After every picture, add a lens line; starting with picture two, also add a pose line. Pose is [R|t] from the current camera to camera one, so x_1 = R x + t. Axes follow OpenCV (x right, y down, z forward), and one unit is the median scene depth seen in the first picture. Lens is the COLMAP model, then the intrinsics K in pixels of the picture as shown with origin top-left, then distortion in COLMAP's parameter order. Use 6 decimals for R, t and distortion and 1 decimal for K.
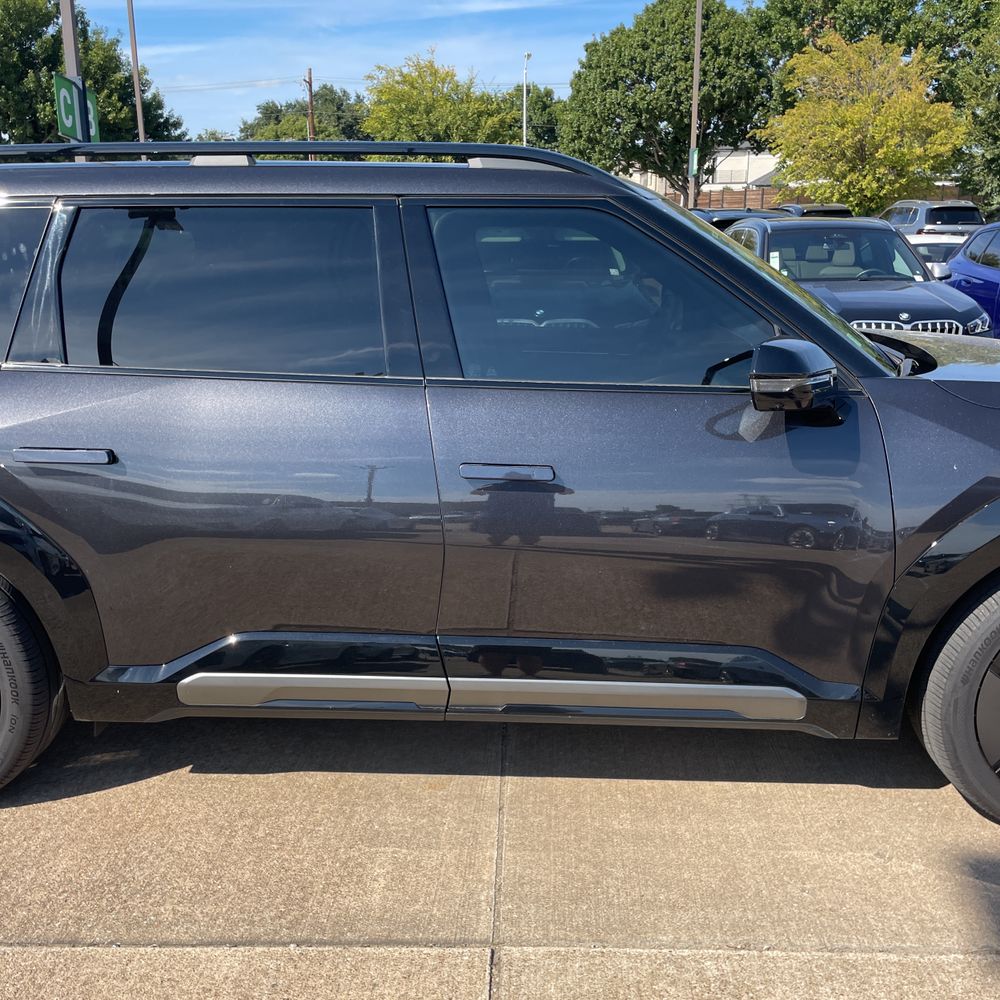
lens RADIAL K [[1030.9, 0, 498.2], [0, 1030.9, 513.4], [0, 0, 1]] dist [0.016360, 0.000000]
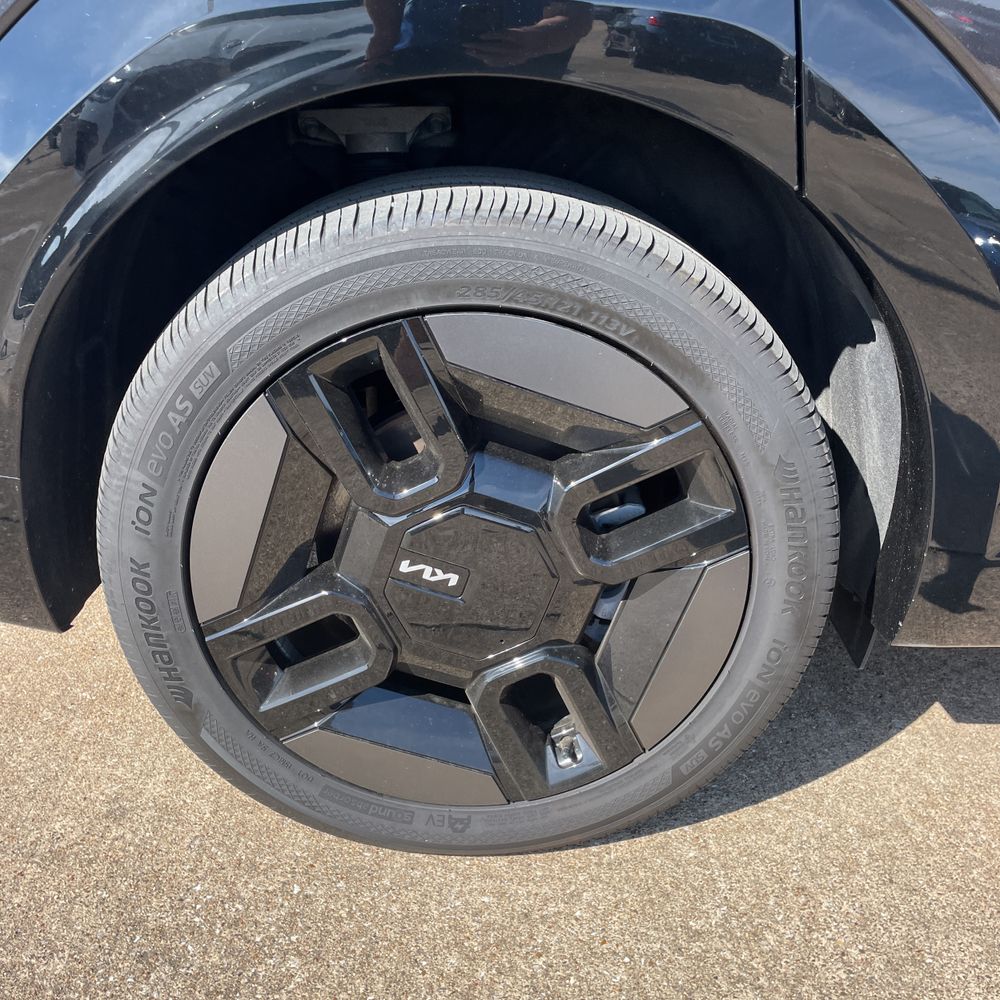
lens RADIAL K [[1030.9, 0, 473.5], [0, 1030.9, 504.3], [0, 0, 1]] dist [0.016360, 0.000000]
pose [[0.999104, -0.018431, 0.038102, -0.058282], [0.010962, 0.982175, 0.187651, 0.006403], [-0.040882, -0.187065, 0.981496, 0.060311]]
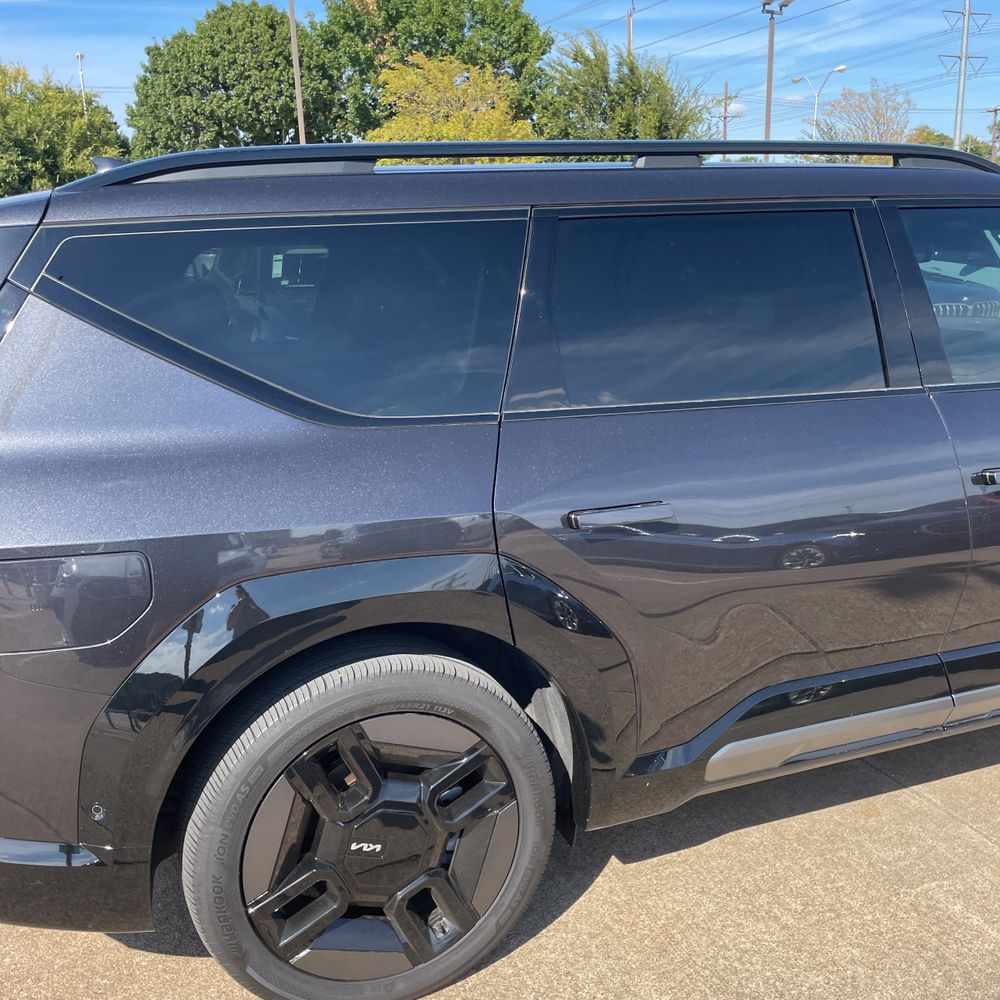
lens RADIAL K [[1030.9, 0, 491.1], [0, 1030.9, 511.1], [0, 0, 1]] dist [0.016360, 0.000000]
pose [[0.912665, -0.121457, 0.390244, -0.076176], [0.125817, 0.991948, 0.014479, -0.007705], [-0.388860, 0.035885, 0.920598, 0.025083]]
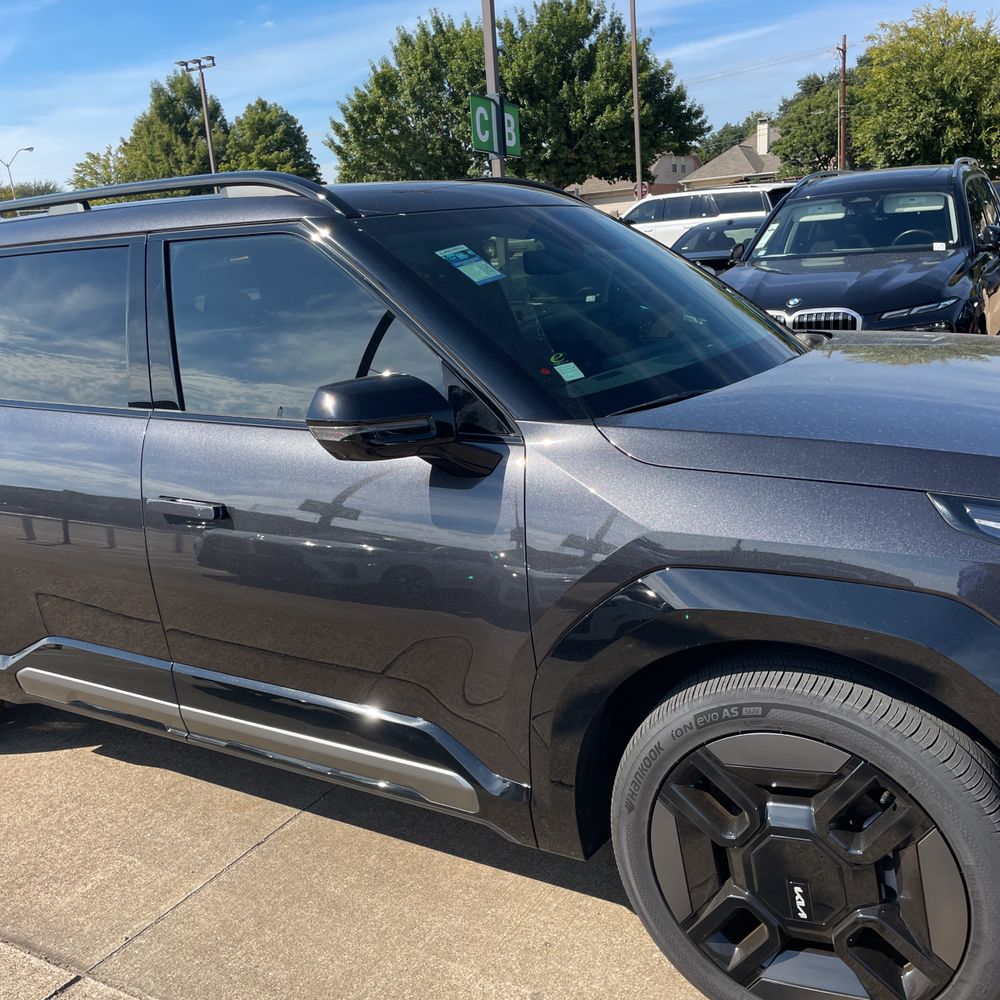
lens RADIAL K [[1030.9, 0, 497.8], [0, 1030.9, 508.7], [0, 0, 1]] dist [0.016360, 0.000000]
pose [[0.870644, 0.056935, -0.488608, 0.067345], [-0.050210, 0.998377, 0.026866, -0.007199], [0.489344, 0.001142, 0.872090, 0.025087]]
